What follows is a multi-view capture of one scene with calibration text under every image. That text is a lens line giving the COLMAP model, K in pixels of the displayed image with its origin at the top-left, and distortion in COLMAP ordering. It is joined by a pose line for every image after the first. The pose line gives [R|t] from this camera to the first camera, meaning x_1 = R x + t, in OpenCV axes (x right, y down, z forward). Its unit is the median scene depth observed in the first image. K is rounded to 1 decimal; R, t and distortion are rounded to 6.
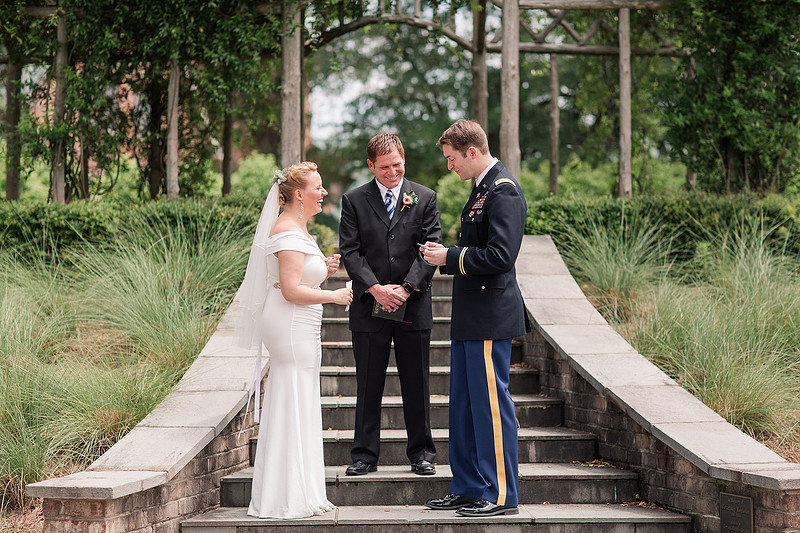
lens RADIAL K [[1967.8, 0, 400.1], [0, 1967.8, 269.6], [0, 0, 1]] dist [0.040629, -0.273346]
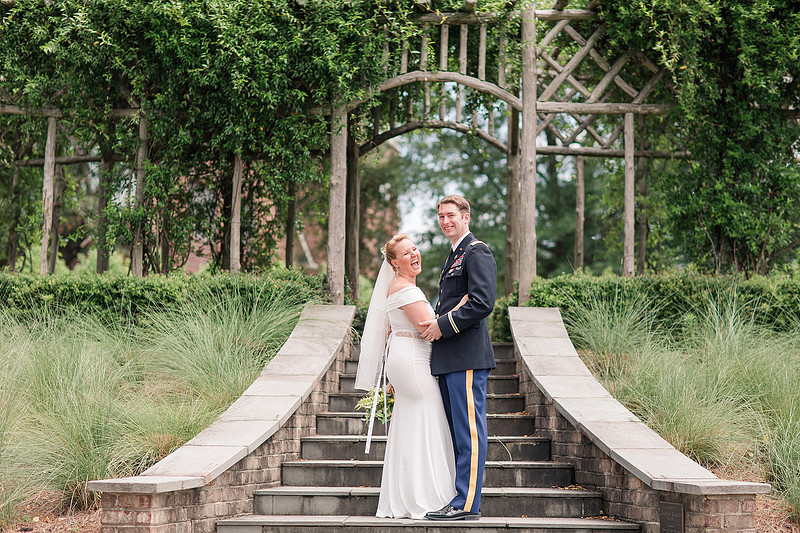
lens RADIAL K [[1930.0, 0, 400.4], [0, 1930.0, 267.4], [0, 0, 1]] dist [0.013602, 0.162201]
pose [[0.998543, 0.010188, -0.052989, 0.042441], [-0.013466, 0.997994, -0.061860, 0.029494], [0.052253, 0.062483, 0.996677, -0.127135]]
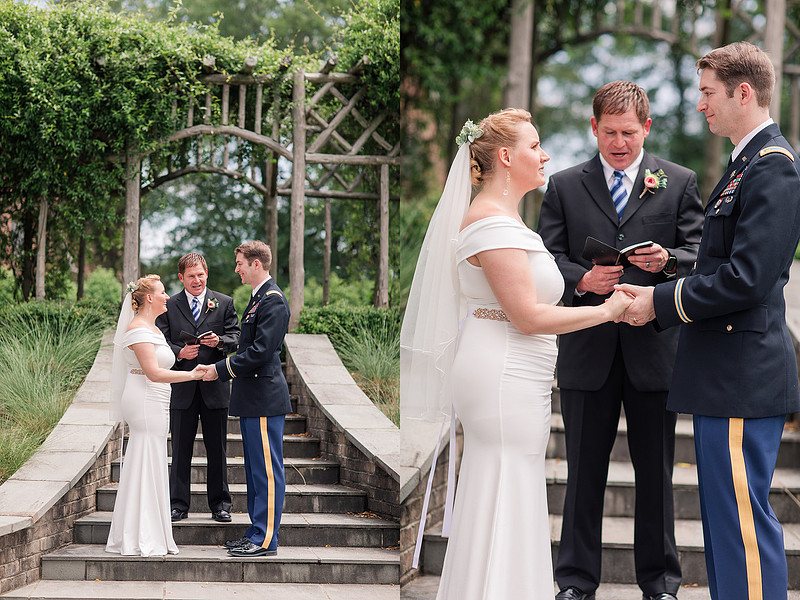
lens RADIAL K [[1415.8, 0, 203.0], [0, 1415.8, 299.9], [0, 0, 1]] dist [0.039741, -0.033845]
pose [[0.999777, 0.021036, 0.001741, -0.008275], [-0.020955, 0.999068, -0.037734, -0.003200], [-0.002533, 0.037689, 0.999286, 0.053564]]
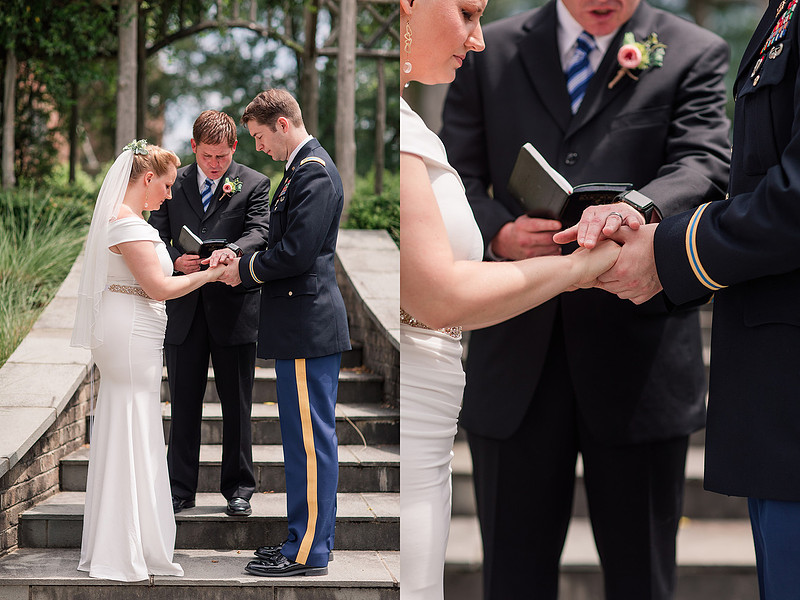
lens RADIAL K [[1415.8, 0, 203.0], [0, 1415.8, 299.9], [0, 0, 1]] dist [0.039741, -0.033845]
pose [[0.999701, 0.013963, -0.020060, -0.000868], [-0.013287, 0.999351, 0.033478, -0.005202], [0.020514, -0.033202, 0.999238, 0.282051]]
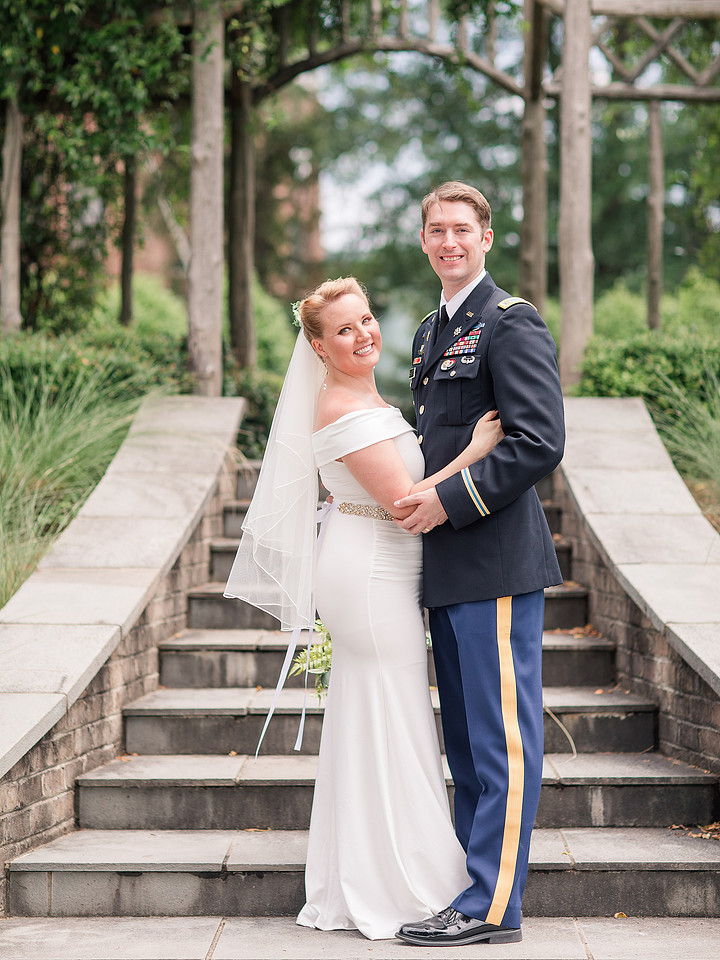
lens RADIAL K [[2646.2, 0, 363.9], [0, 2646.2, 408.3], [0, 0, 1]] dist [0.063593, -0.416061]
pose [[0.999274, 0.003150, -0.037960, 0.023001], [-0.003443, 0.999965, -0.007652, -0.008127], [0.037935, 0.007777, 0.999250, 0.204643]]
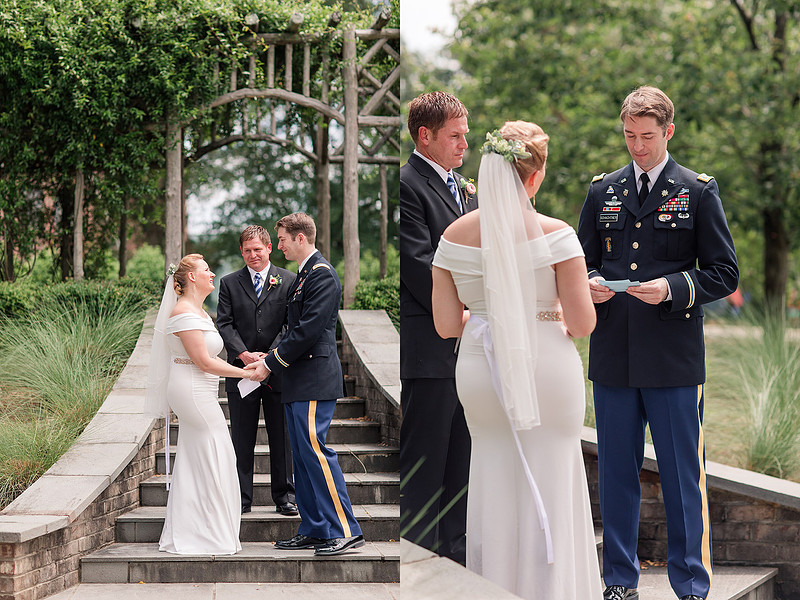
lens RADIAL K [[1454.6, 0, 201.3], [0, 1454.6, 296.6], [0, 0, 1]] dist [0.048209, 0.043556]
pose [[0.999366, -0.002141, -0.035533, -0.005673], [0.001296, 0.999716, -0.023802, -0.004375], [0.035574, 0.023741, 0.999085, 0.089336]]
